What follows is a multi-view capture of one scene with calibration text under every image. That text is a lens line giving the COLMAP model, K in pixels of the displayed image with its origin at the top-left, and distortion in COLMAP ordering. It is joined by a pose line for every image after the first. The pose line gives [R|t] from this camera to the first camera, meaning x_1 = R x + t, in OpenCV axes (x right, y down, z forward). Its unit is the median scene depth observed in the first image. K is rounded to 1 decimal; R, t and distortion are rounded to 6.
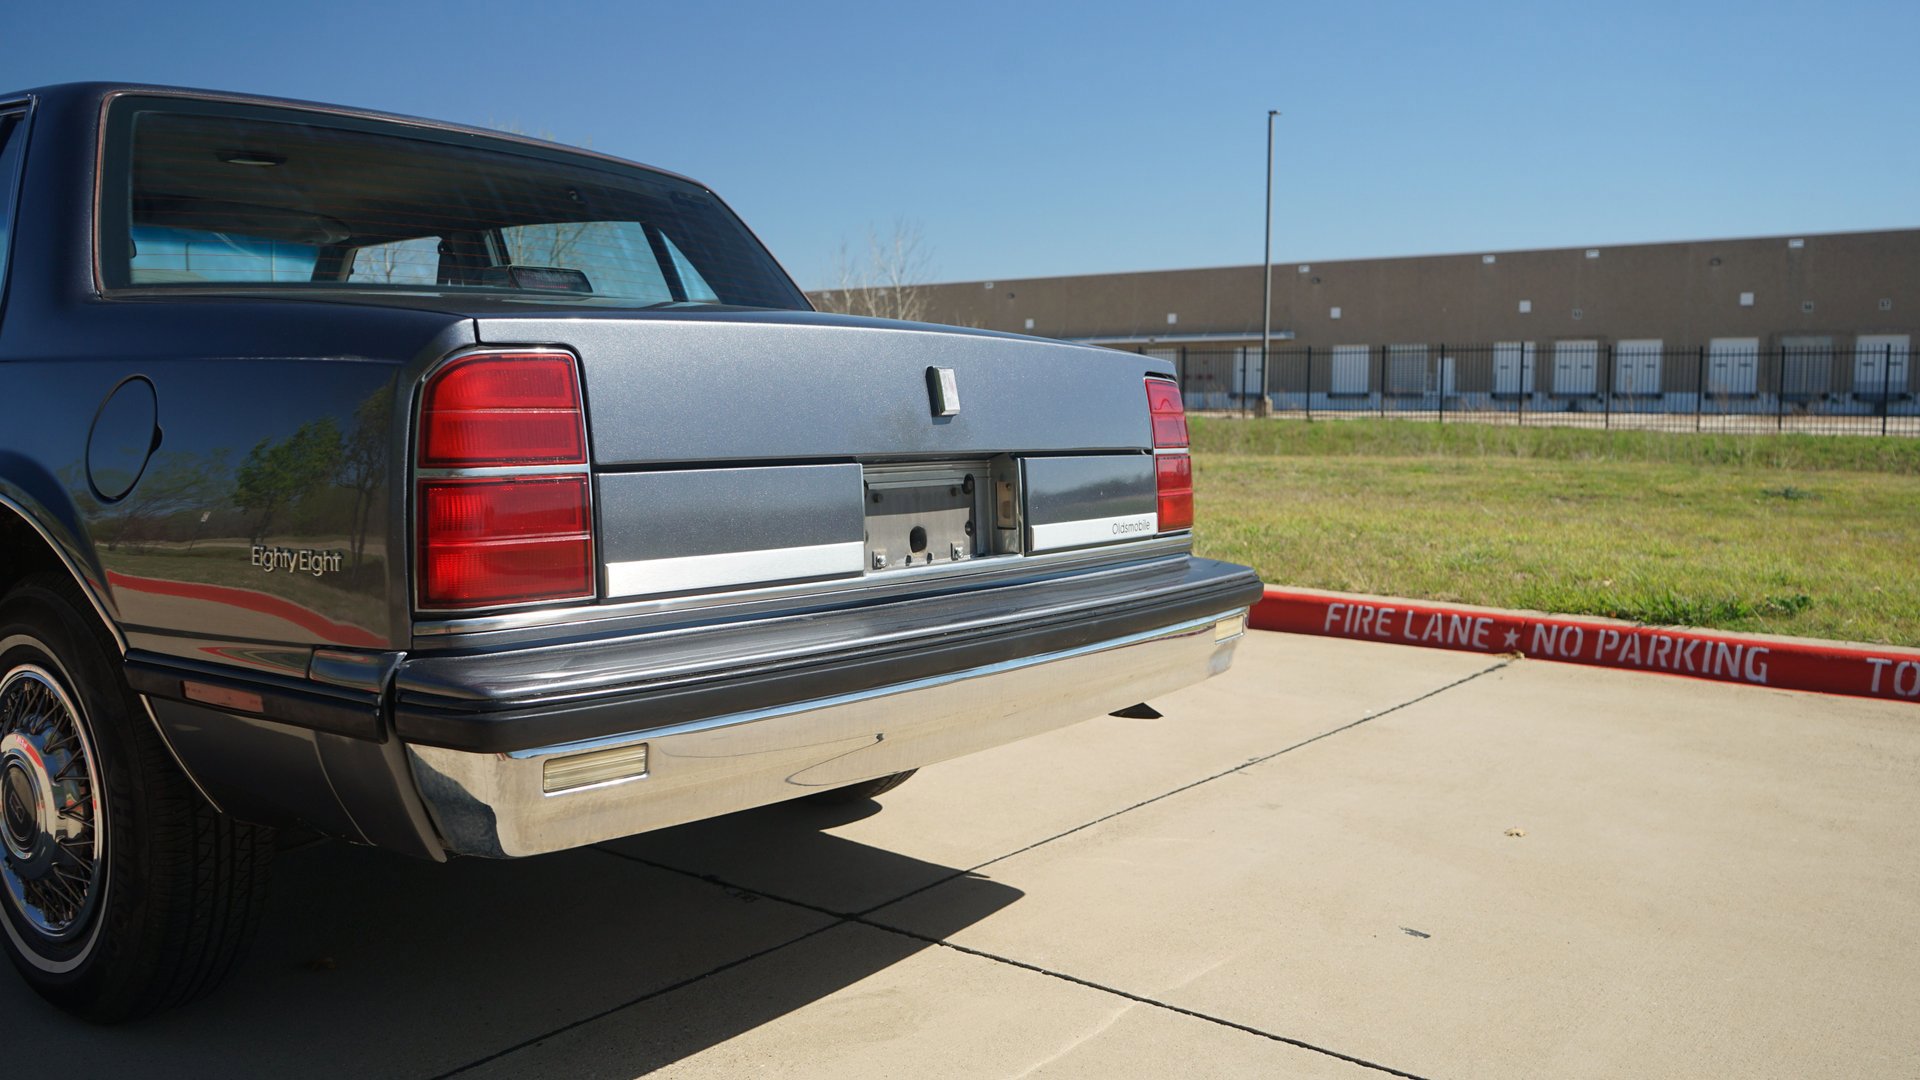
lens RADIAL K [[1525.0, 0, 959.0], [0, 1525.0, 548.5], [0, 0, 1]] dist [-0.013679, 0.005163]
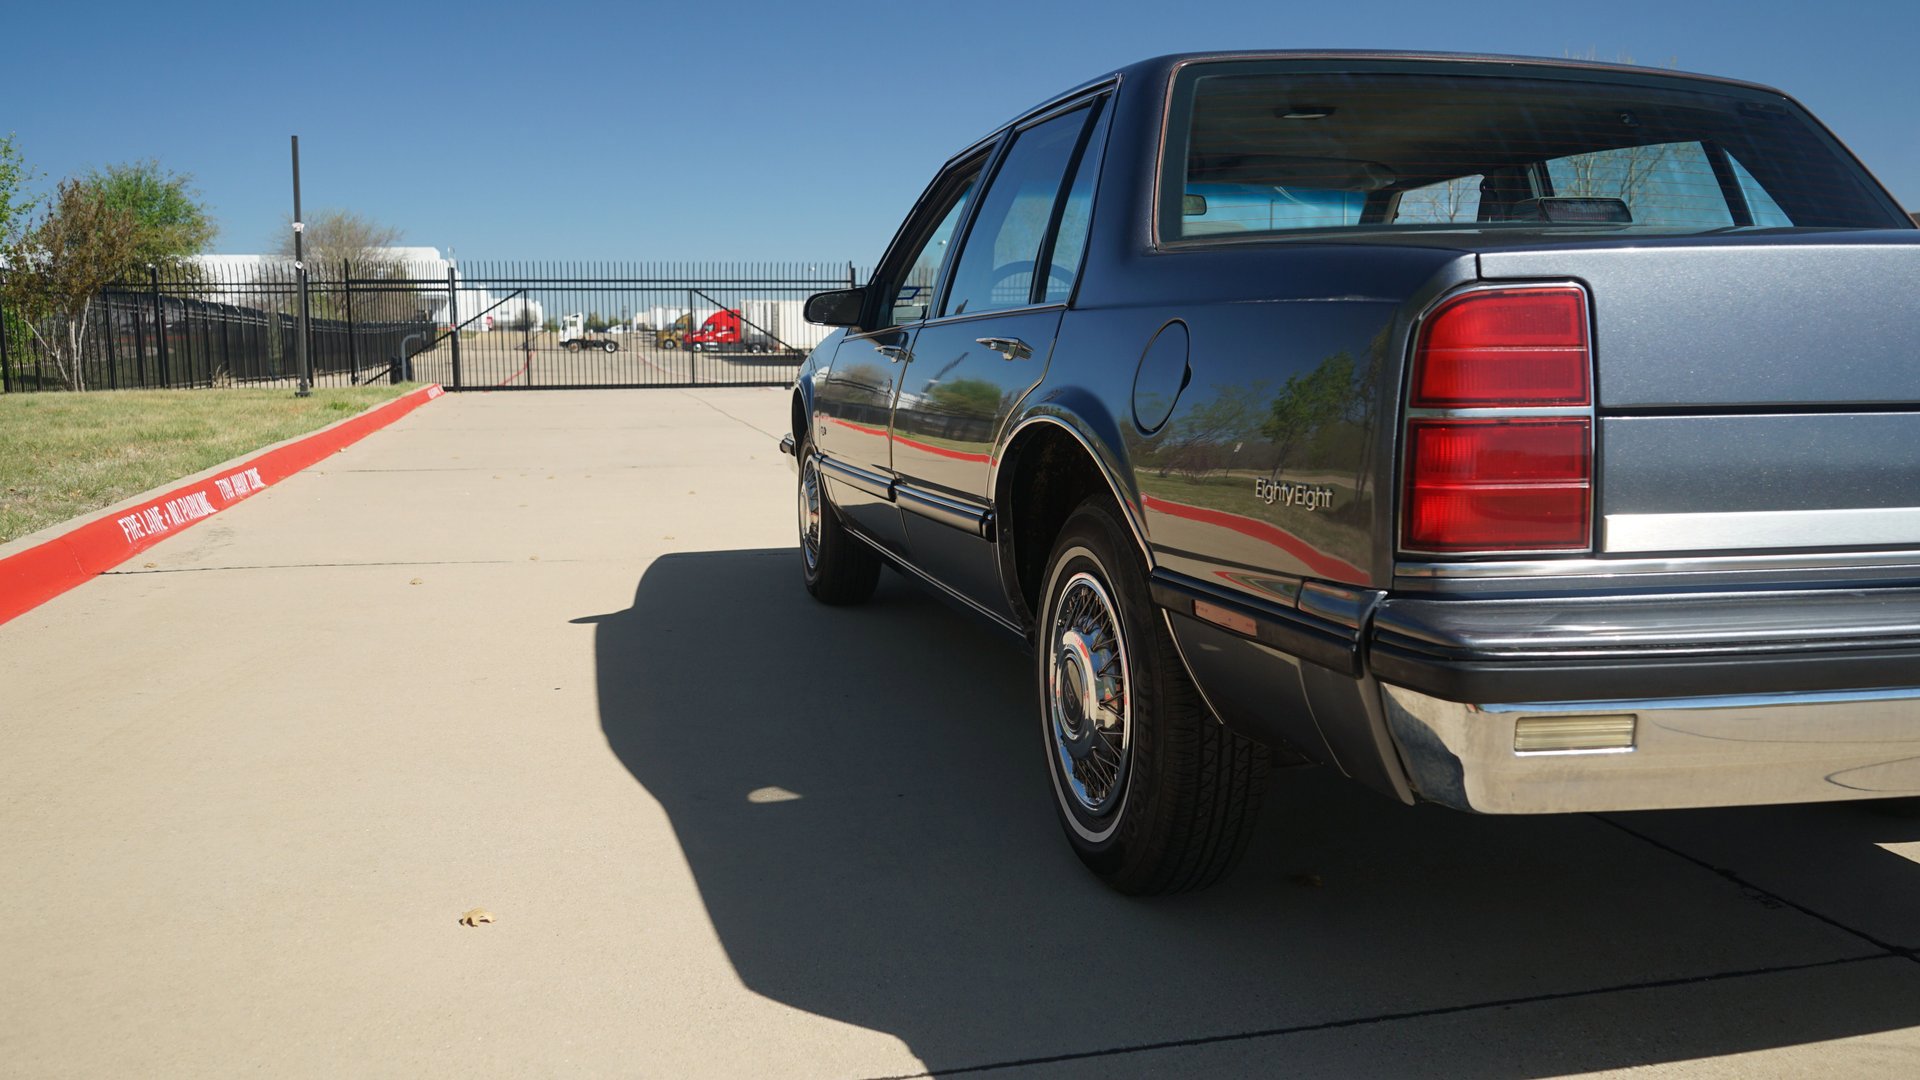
lens RADIAL K [[1525.0, 0, 962.3], [0, 1525.0, 540.8], [0, 0, 1]] dist [-0.013679, 0.005163]
pose [[0.788440, 0.068582, -0.611277, 0.018661], [-0.048696, 0.997605, 0.049118, -0.000497], [0.613182, -0.008960, 0.789891, 0.024753]]
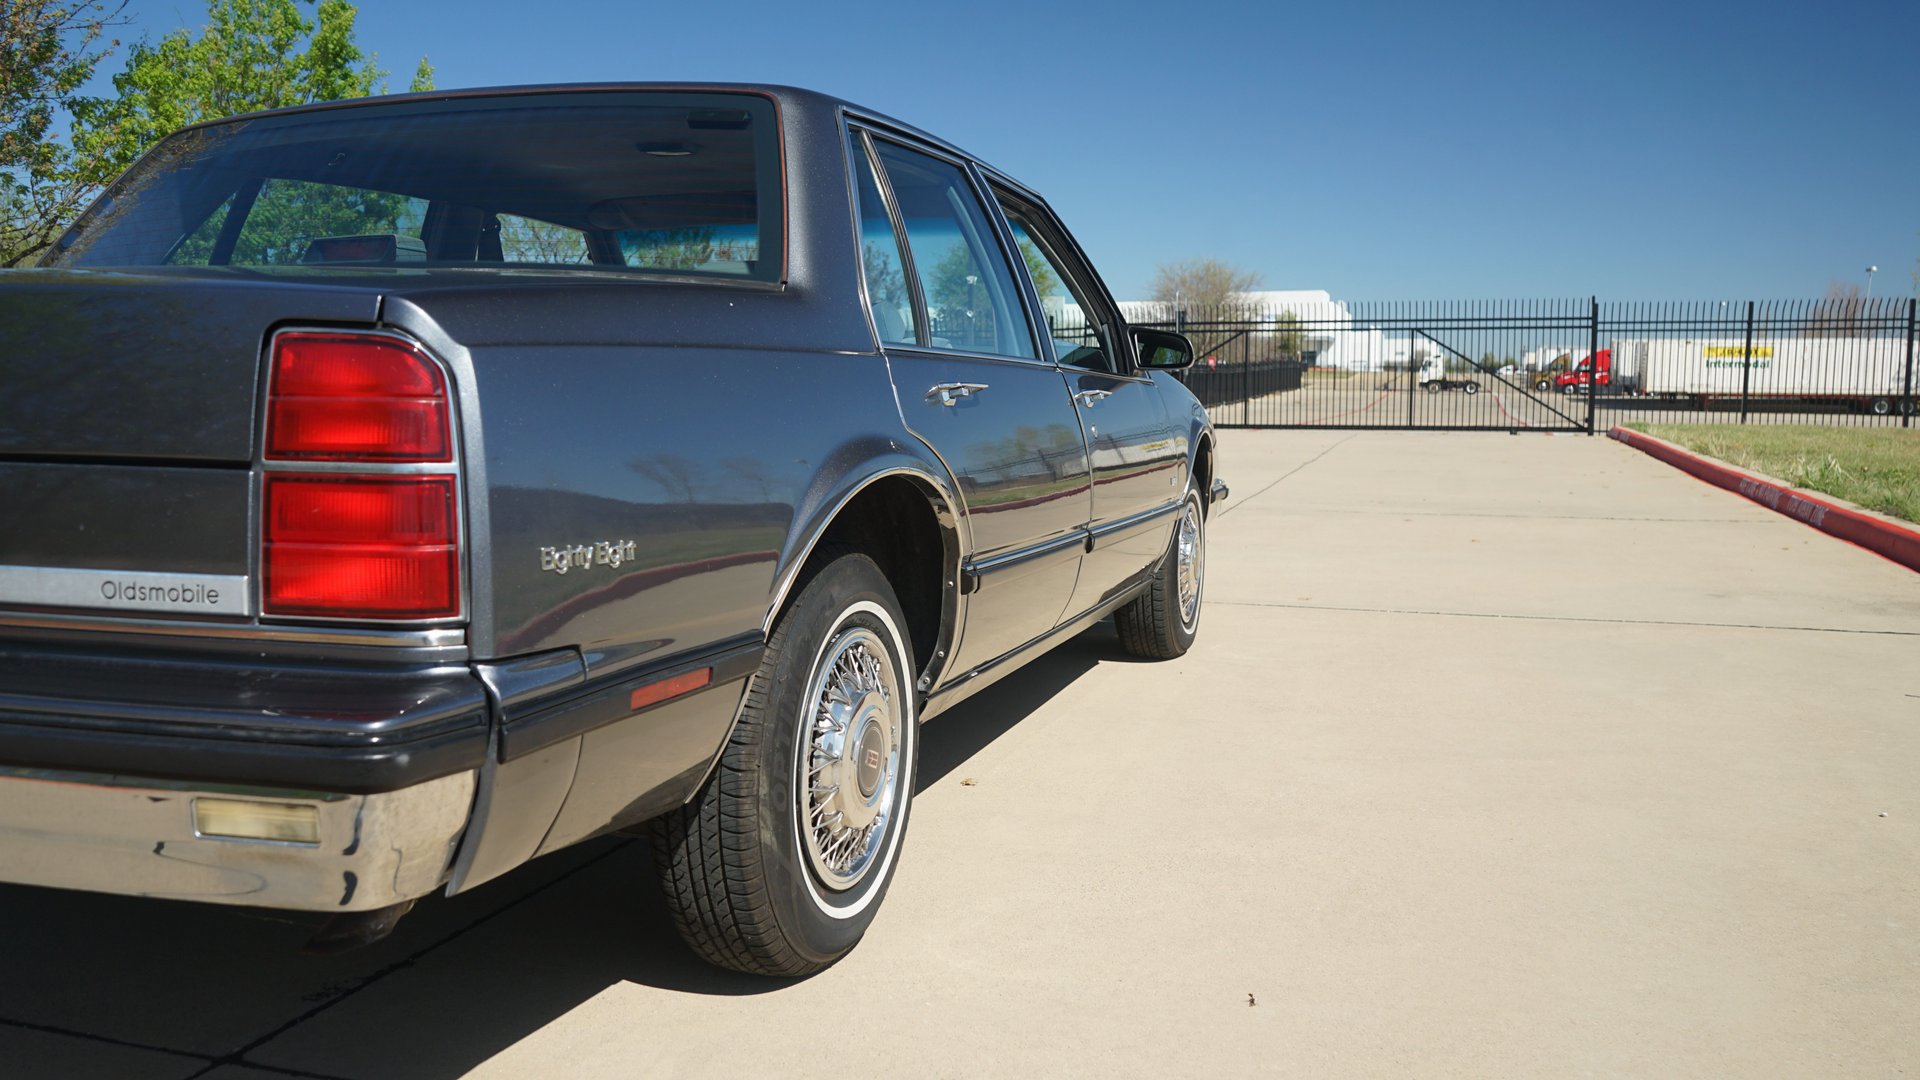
lens RADIAL K [[1525.0, 0, 961.4], [0, 1525.0, 542.7], [0, 0, 1]] dist [-0.013679, 0.005163]
pose [[0.332960, 0.090832, -0.938556, 0.830154], [-0.089526, 0.993898, 0.064428, -0.107390], [0.938681, 0.062573, 0.339060, 1.205865]]
